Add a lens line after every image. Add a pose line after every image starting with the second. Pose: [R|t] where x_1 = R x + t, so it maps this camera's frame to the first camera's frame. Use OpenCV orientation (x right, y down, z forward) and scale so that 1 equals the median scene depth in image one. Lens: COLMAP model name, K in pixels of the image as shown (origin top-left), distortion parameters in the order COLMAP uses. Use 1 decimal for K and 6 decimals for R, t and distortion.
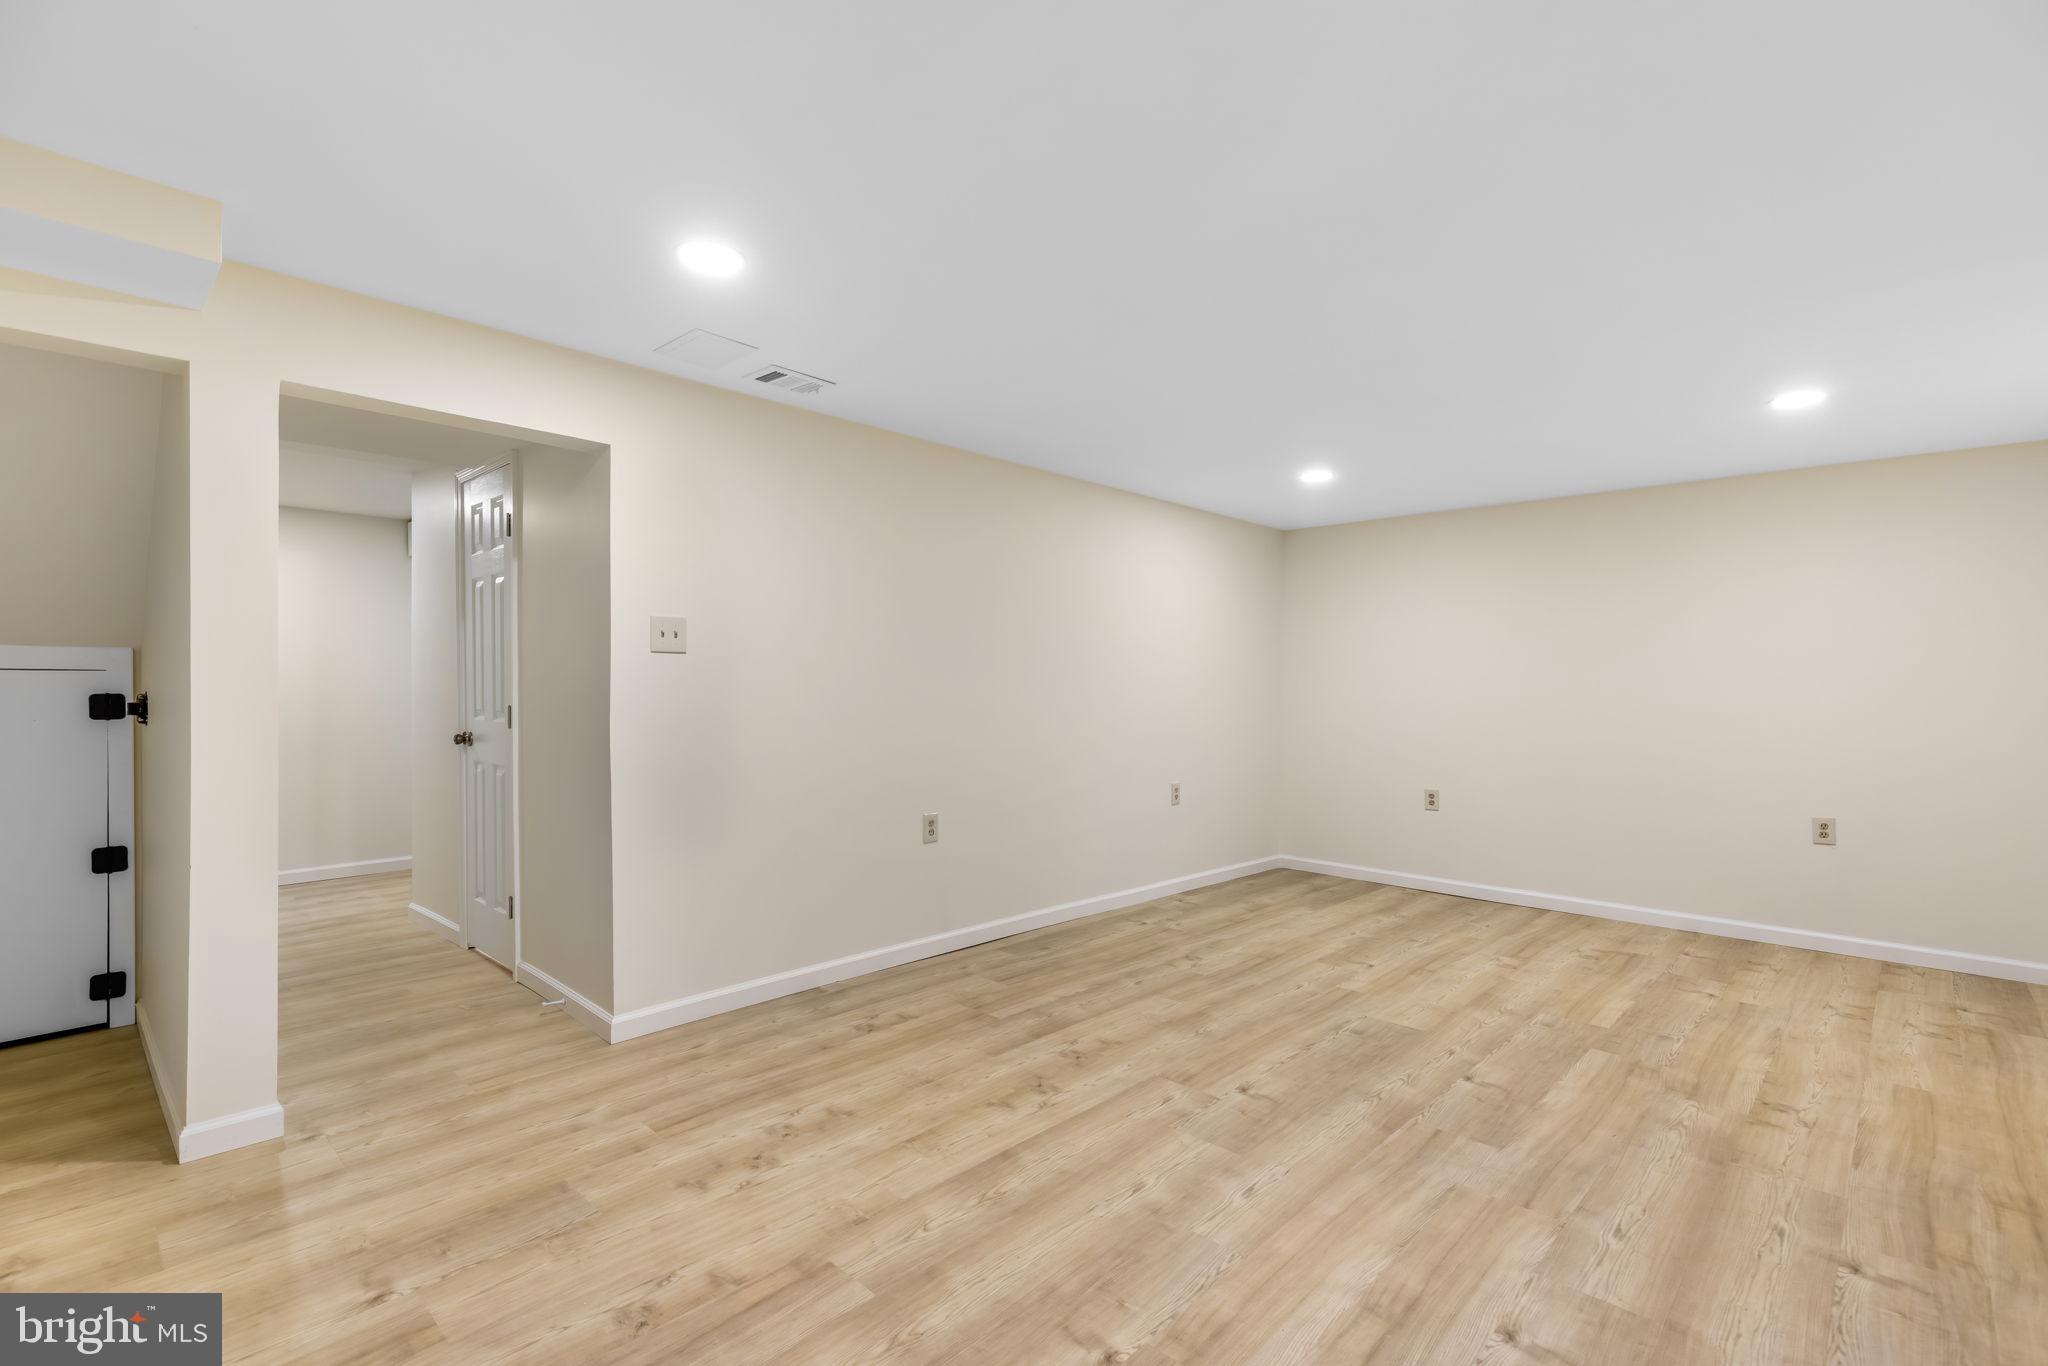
lens RADIAL K [[932.1, 0, 1021.6], [0, 932.1, 691.9], [0, 0, 1]] dist [0.005637, 0.000095]
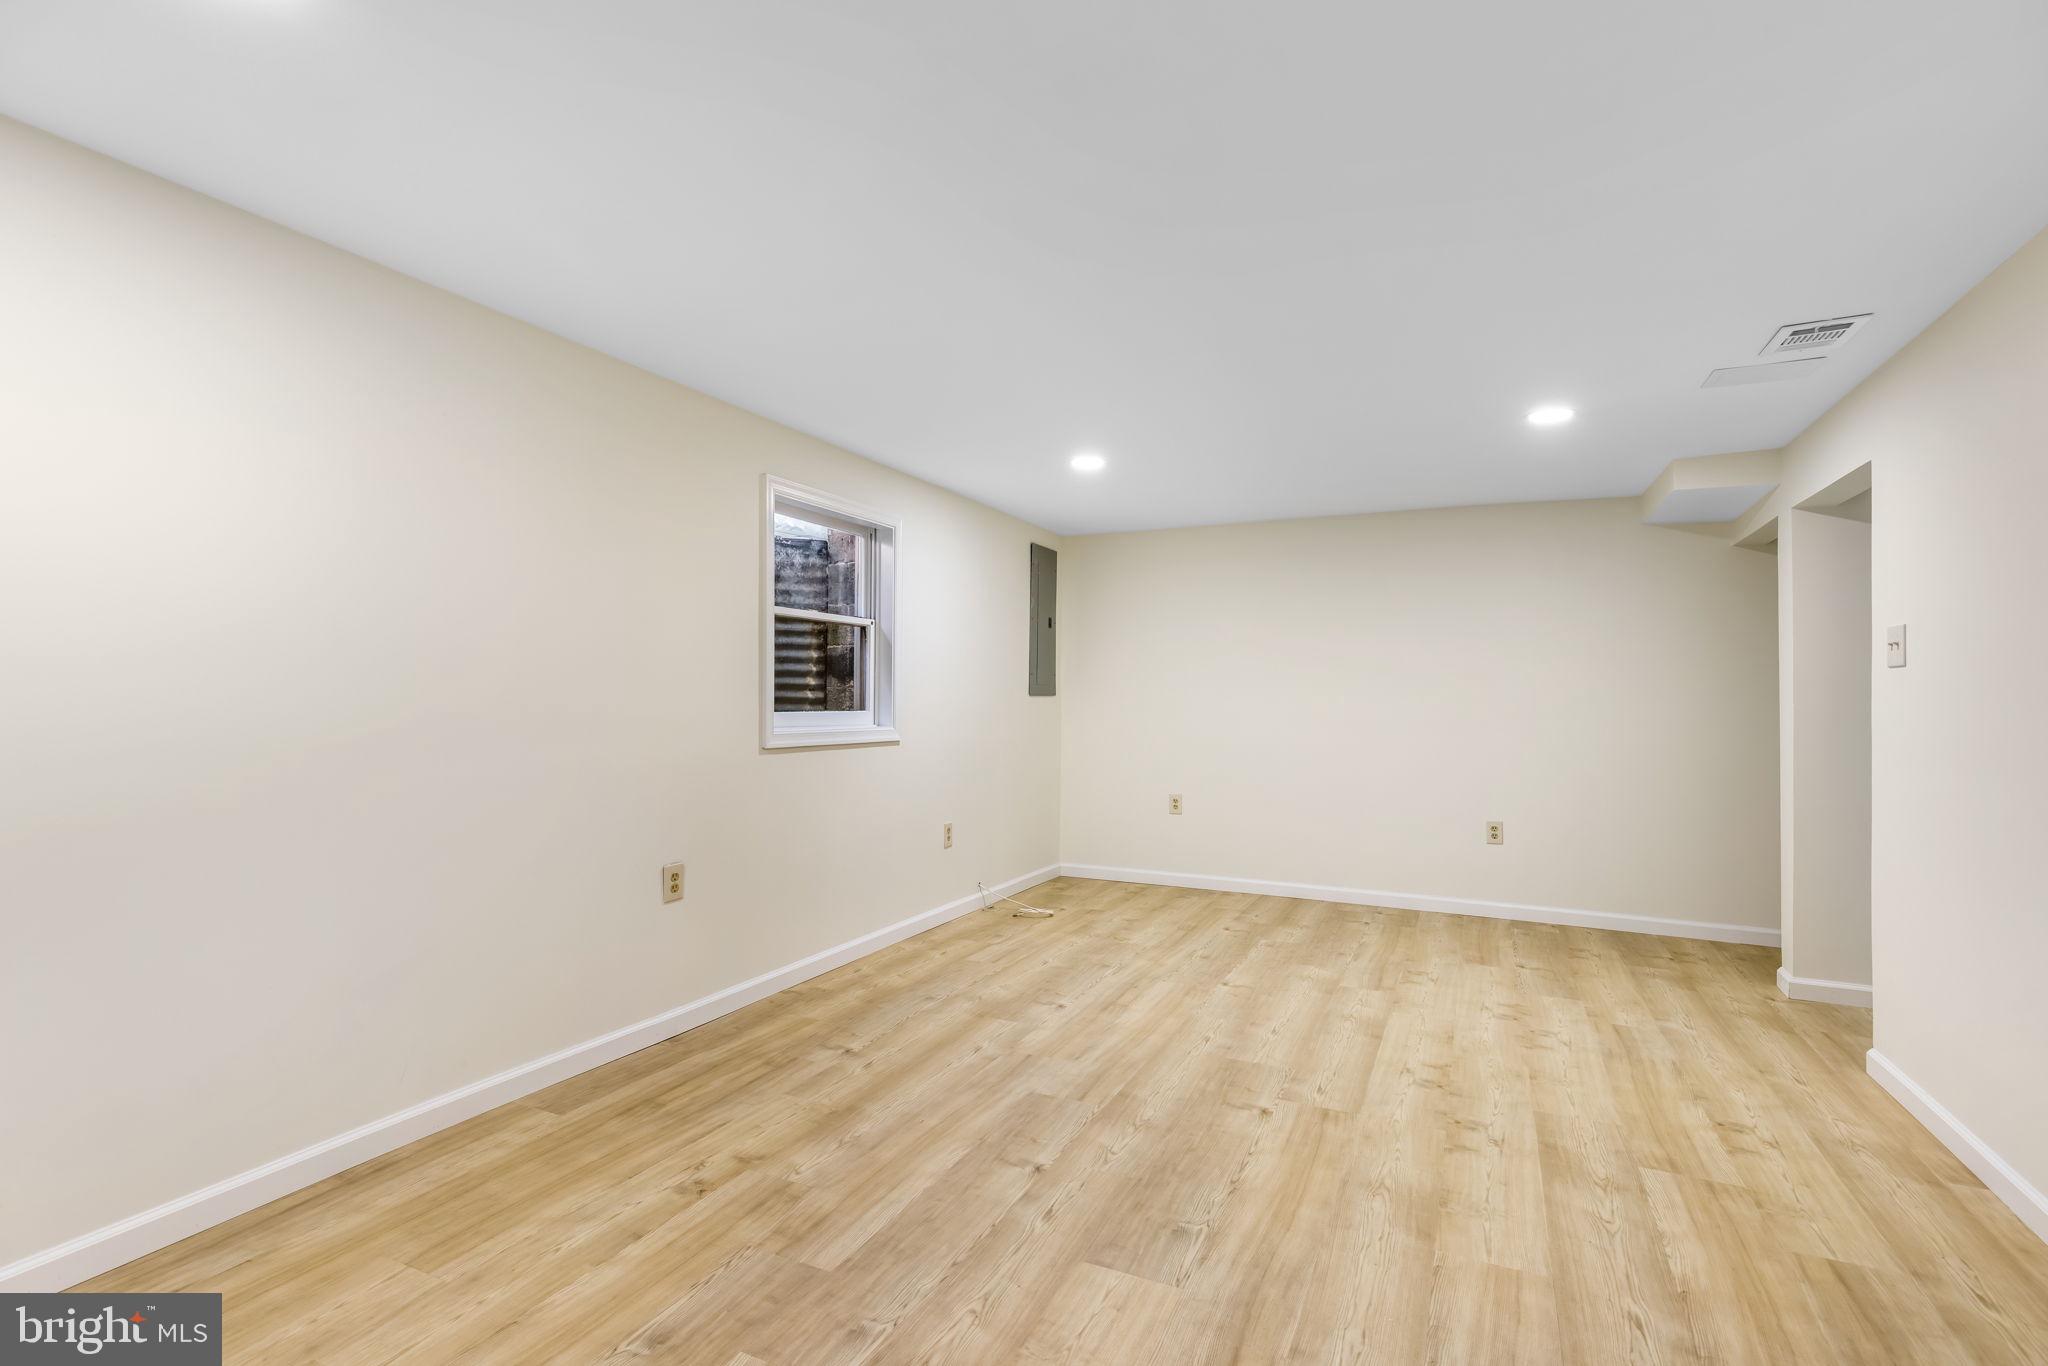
lens RADIAL K [[932.1, 0, 1021.6], [0, 932.1, 691.9], [0, 0, 1]] dist [0.005637, 0.000095]
pose [[-0.954139, -0.019521, -0.298728, 0.819787], [-0.020251, 0.999795, -0.000649, -0.001132], [0.298680, 0.005430, -0.954338, 1.952215]]
